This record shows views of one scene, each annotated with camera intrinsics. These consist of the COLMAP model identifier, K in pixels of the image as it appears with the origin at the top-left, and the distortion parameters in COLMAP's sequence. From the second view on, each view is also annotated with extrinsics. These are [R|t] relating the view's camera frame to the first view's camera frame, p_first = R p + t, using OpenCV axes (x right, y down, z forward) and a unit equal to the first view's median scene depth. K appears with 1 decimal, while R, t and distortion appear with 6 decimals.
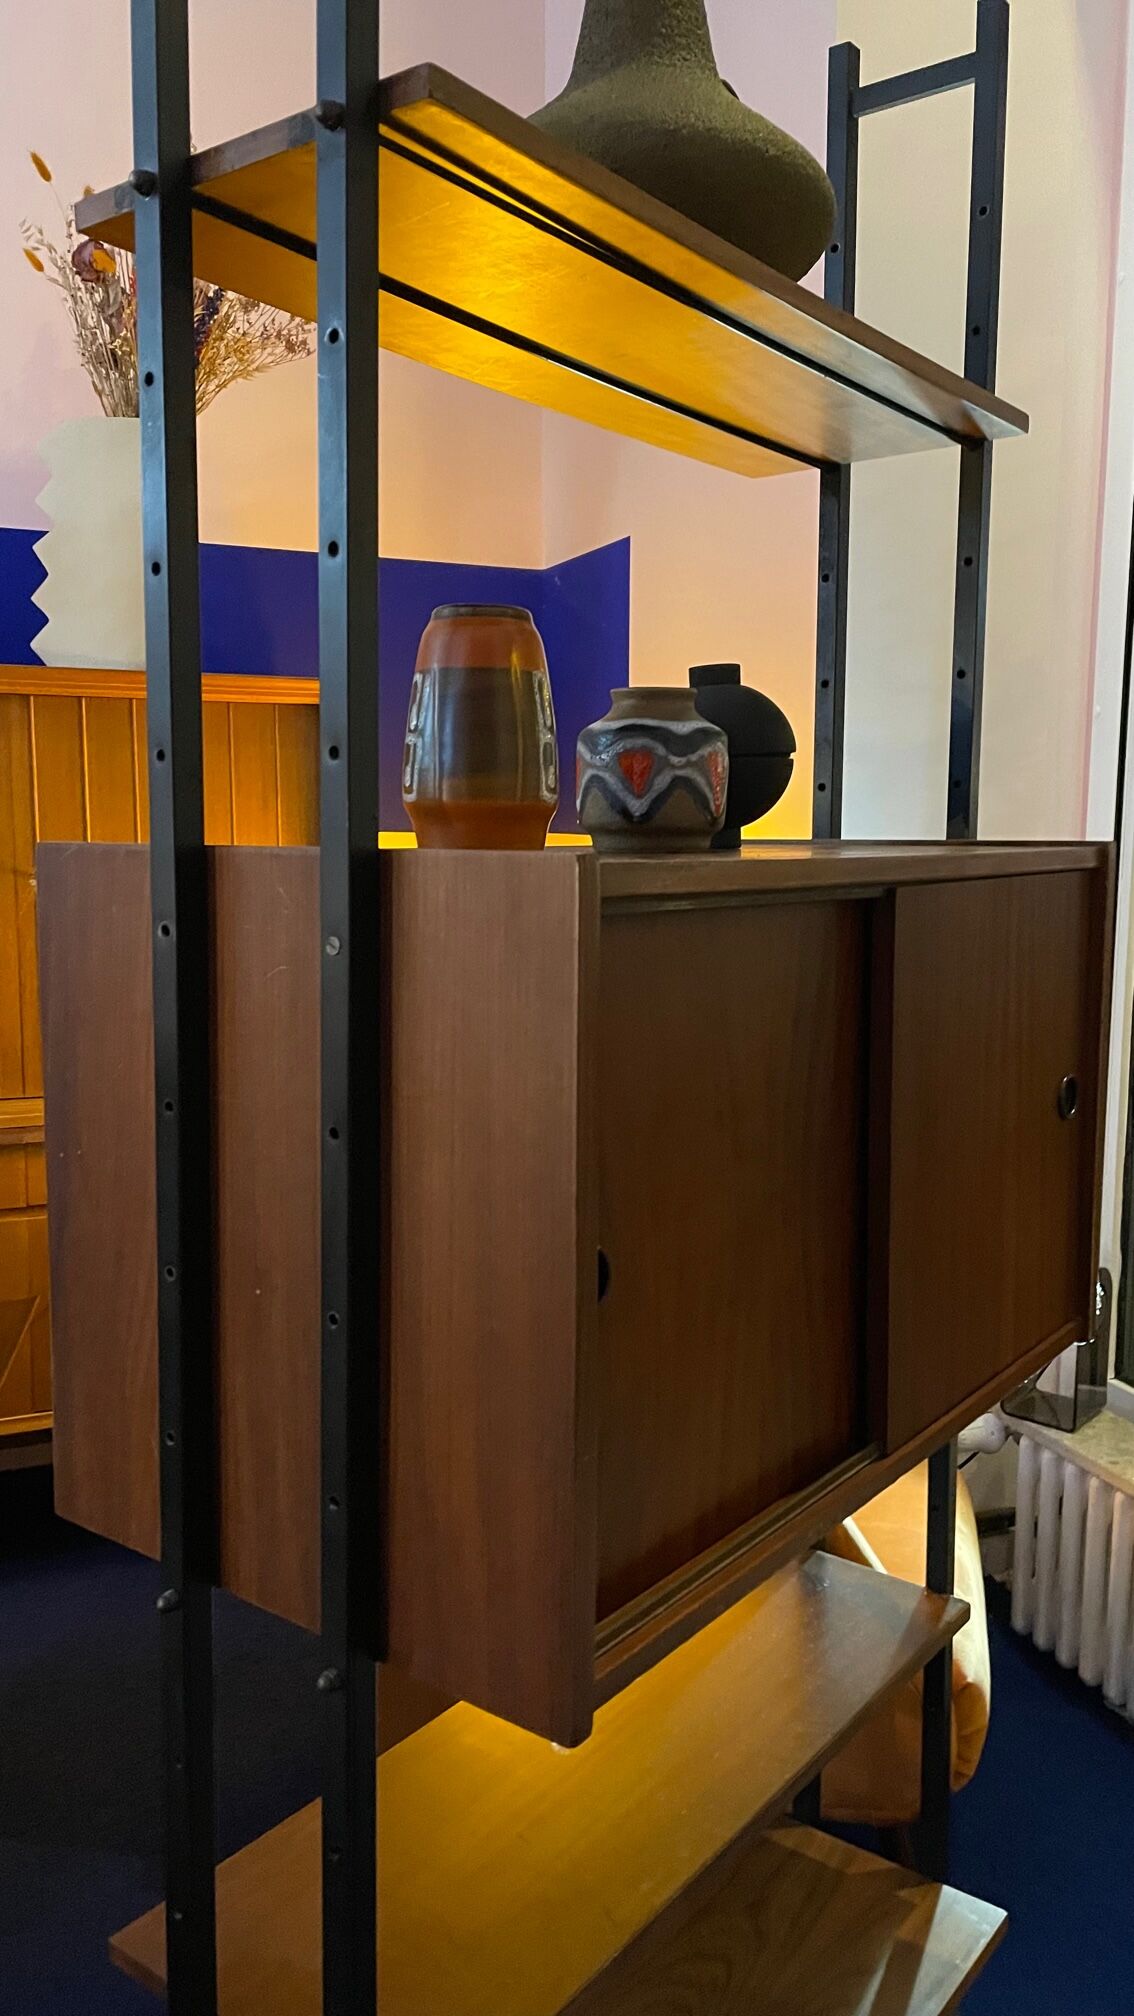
lens RADIAL K [[1512.7, 0, 577.1], [0, 1512.7, 995.8], [0, 0, 1]] dist [0.097272, -0.110801]
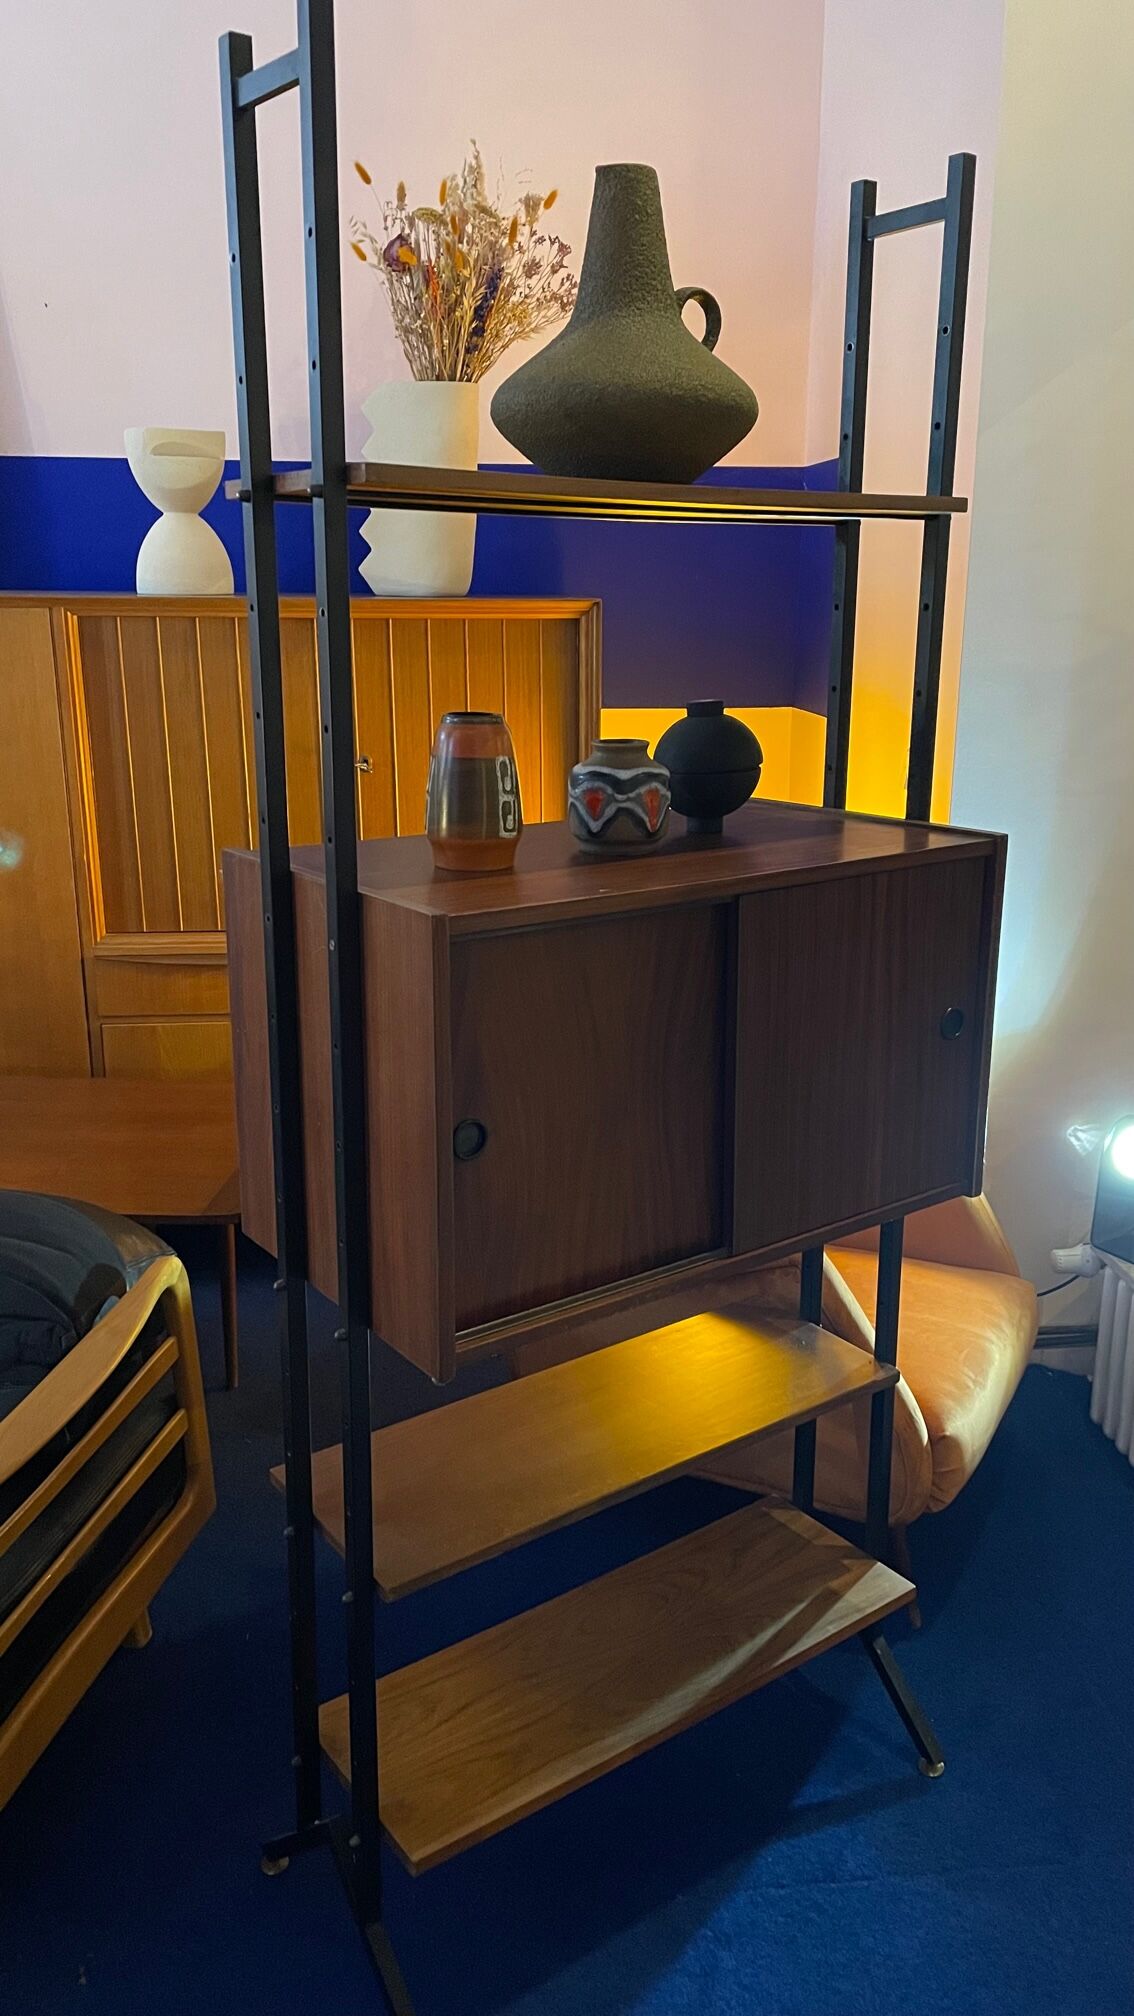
lens RADIAL K [[1512.7, 0, 577.1], [0, 1512.7, 995.8], [0, 0, 1]] dist [0.097272, -0.110801]
pose [[0.960175, 0.070114, -0.270459, 0.303839], [-0.030710, 0.988620, 0.147266, -0.123240], [0.277706, -0.133095, 0.951401, -0.318660]]
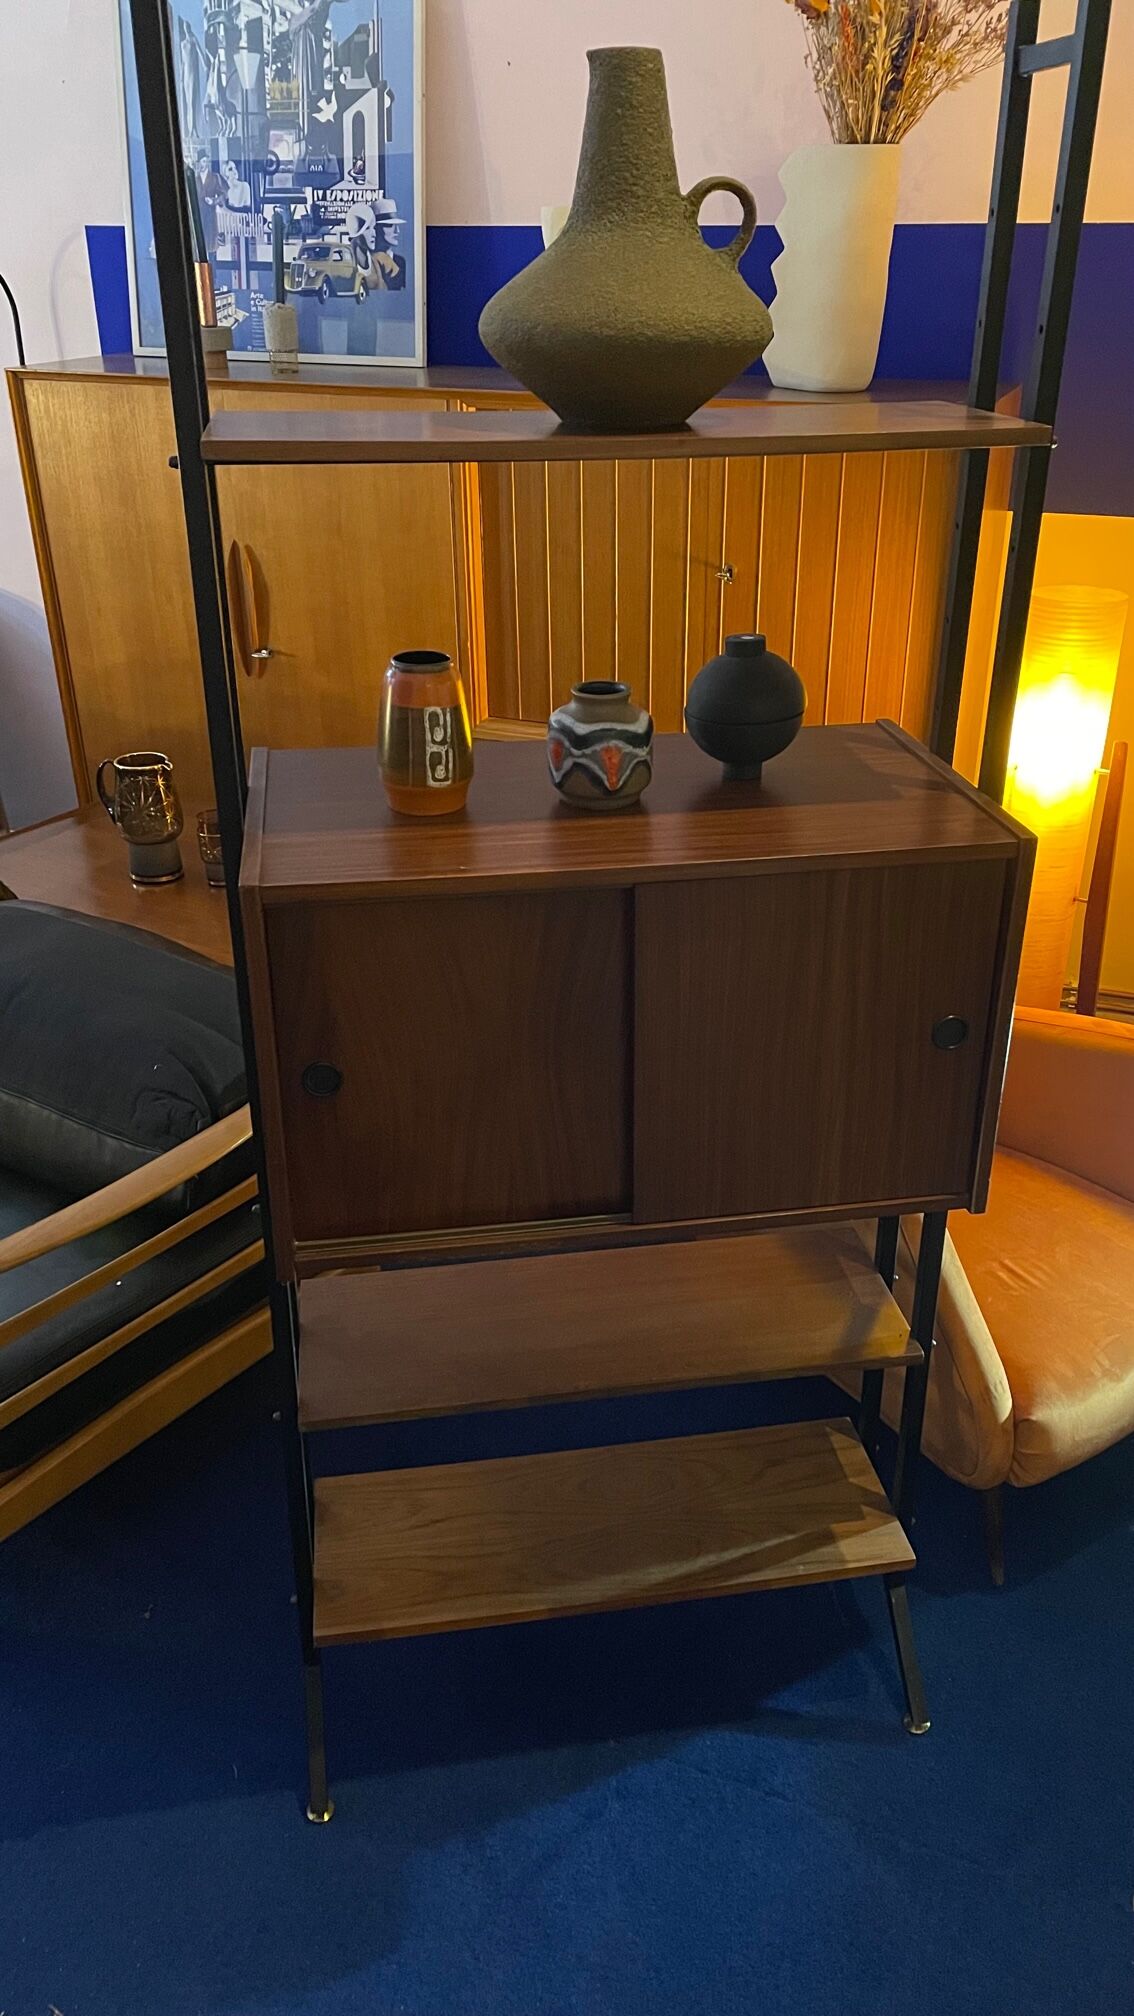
lens RADIAL K [[1510.1, 0, 588.9], [0, 1510.1, 984.5], [0, 0, 1]] dist [0.101826, -0.115269]
pose [[0.731026, 0.296495, -0.614567, 0.705440], [-0.079313, 0.931478, 0.355046, -0.316946], [0.677725, -0.210804, 0.704451, -0.041225]]
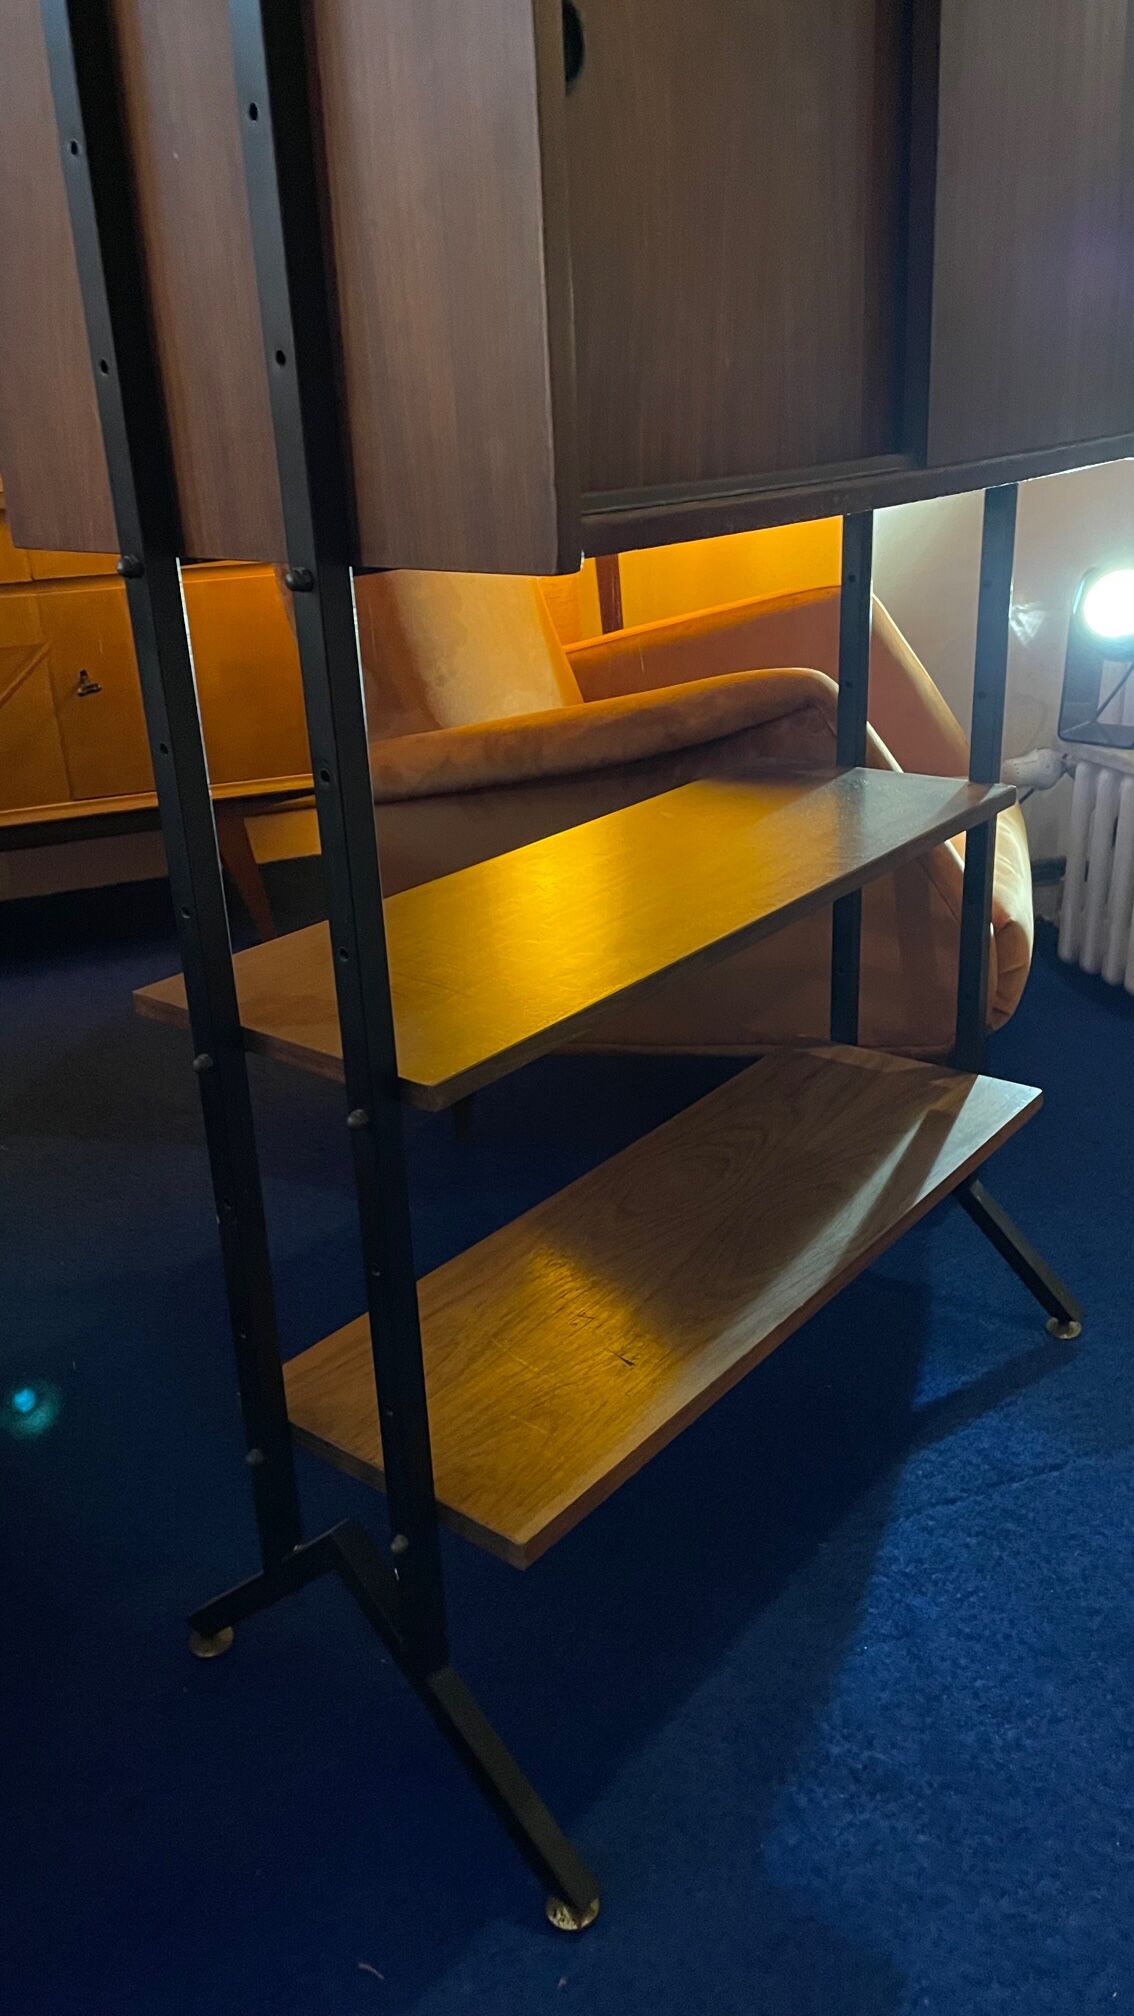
lens RADIAL K [[1512.7, 0, 577.1], [0, 1512.7, 995.8], [0, 0, 1]] dist [0.097272, -0.110801]
pose [[0.998305, -0.037808, -0.044246, 0.018343], [0.048158, 0.963531, 0.263229, 0.239981], [0.032680, -0.264913, 0.963718, 0.036409]]
